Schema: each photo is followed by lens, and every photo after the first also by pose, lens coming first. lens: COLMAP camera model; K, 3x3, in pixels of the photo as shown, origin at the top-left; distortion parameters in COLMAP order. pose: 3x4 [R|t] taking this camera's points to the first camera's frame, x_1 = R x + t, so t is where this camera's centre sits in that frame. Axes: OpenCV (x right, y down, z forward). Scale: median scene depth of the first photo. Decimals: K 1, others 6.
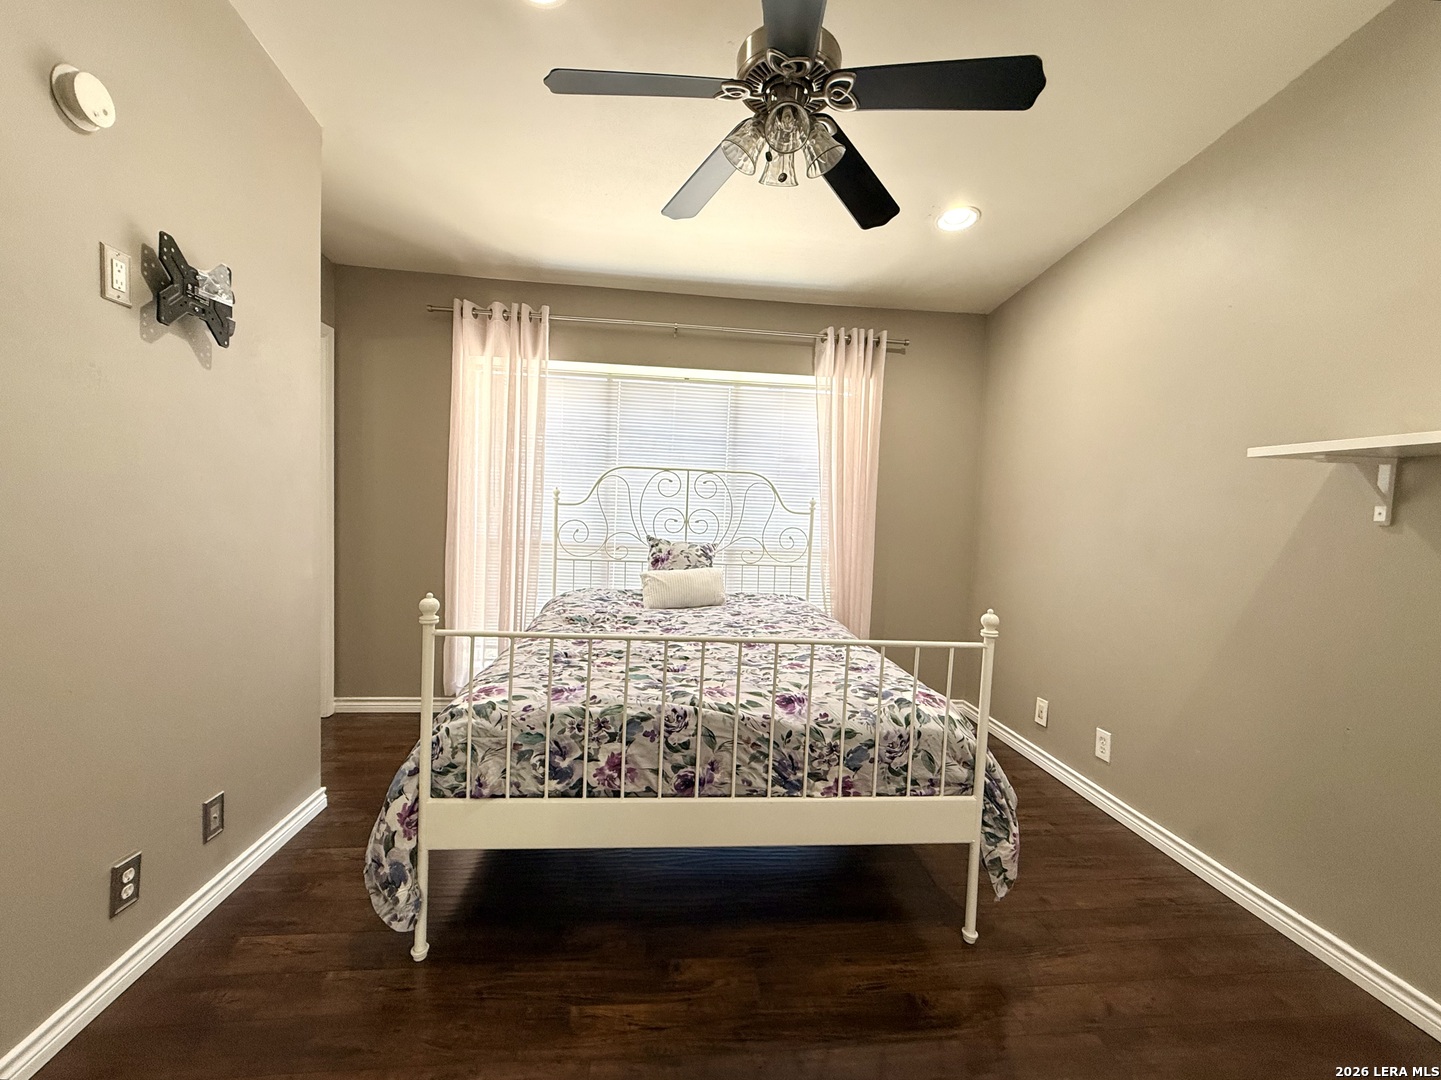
lens RADIAL K [[574.5, 0, 720.5], [0, 574.5, 540.0], [0, 0, 1]] dist [0.001146, 0.000096]
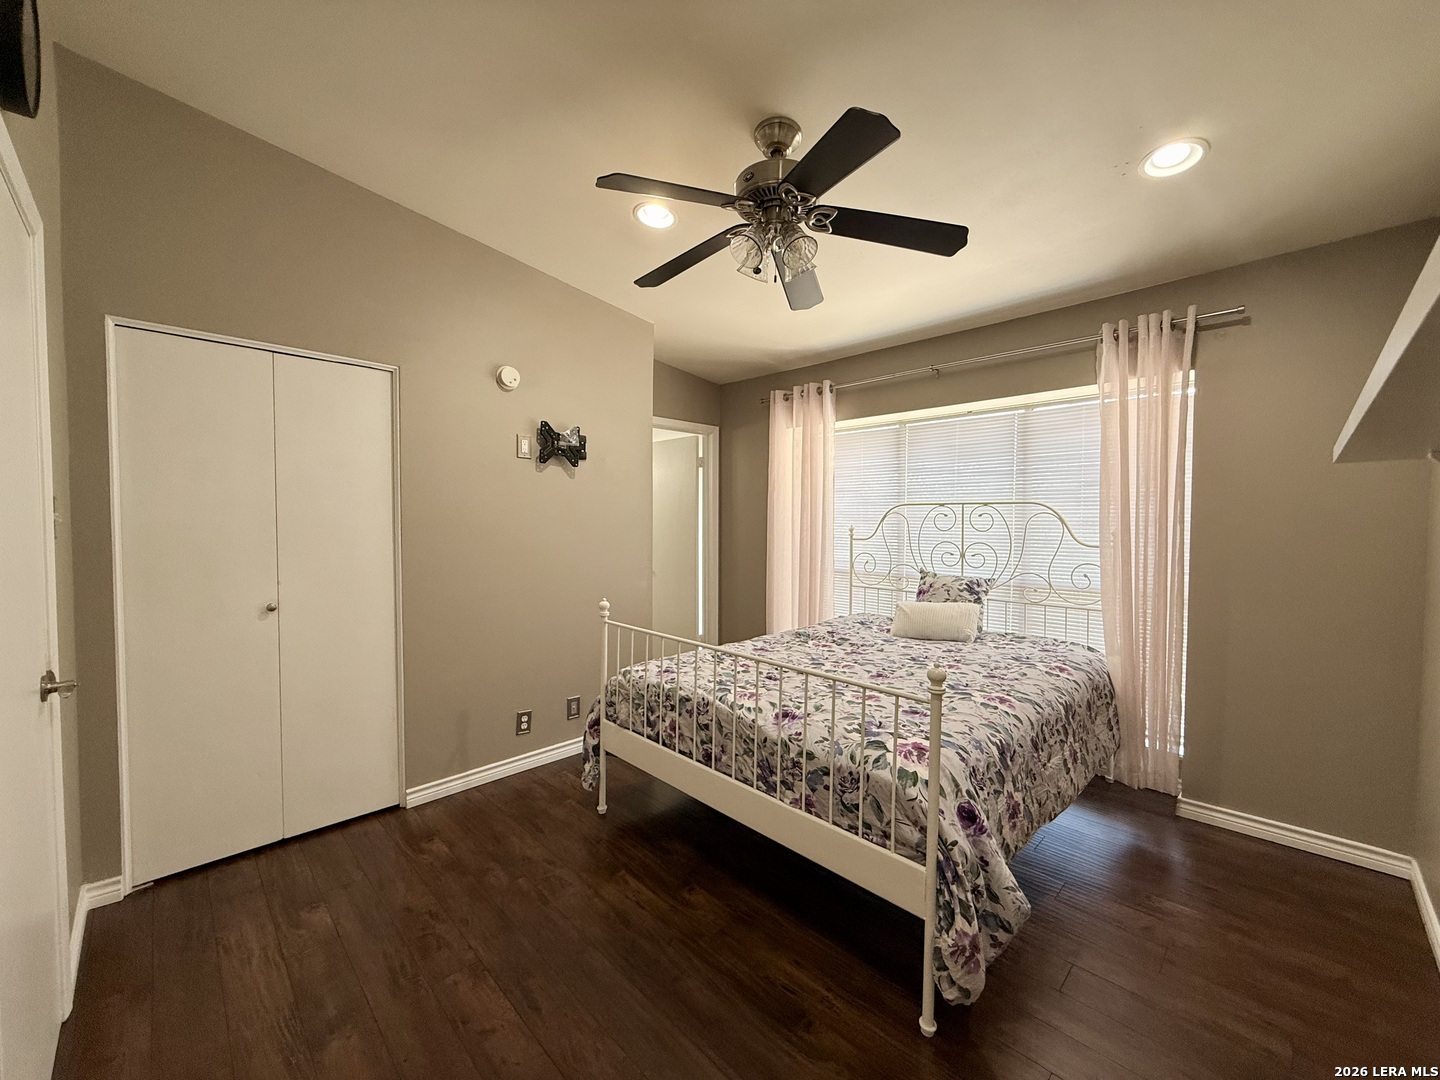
lens RADIAL K [[553.4, 0, 747.3], [0, 553.4, 542.3], [0, 0, 1]] dist [-0.000601, -0.000049]
pose [[0.658862, -0.005333, -0.752245, 0.949731], [-0.027149, 0.999155, -0.030863, -0.033316], [0.751774, 0.040757, 0.658161, 0.201779]]
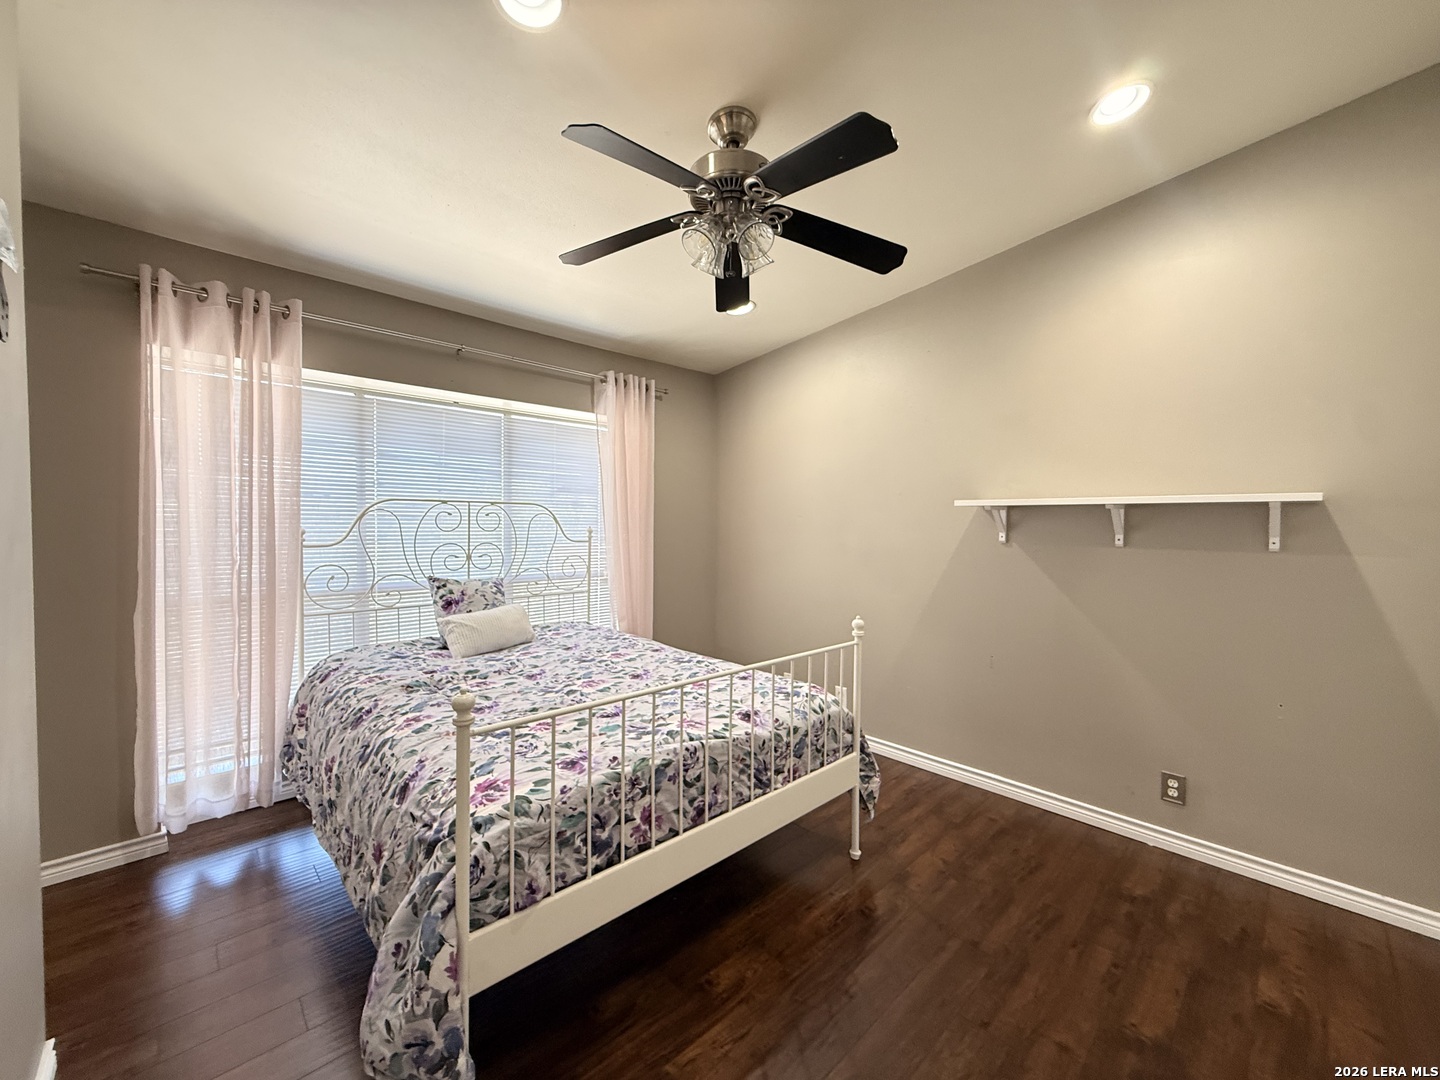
lens RADIAL K [[550.4, 0, 702.6], [0, 550.4, 542.0], [0, 0, 1]] dist [0.000751, 0.000092]
pose [[0.807062, -0.052484, 0.588129, -0.629392], [0.058654, 0.998241, 0.008594, -0.095474], [-0.587546, 0.027560, 0.808722, 0.136009]]
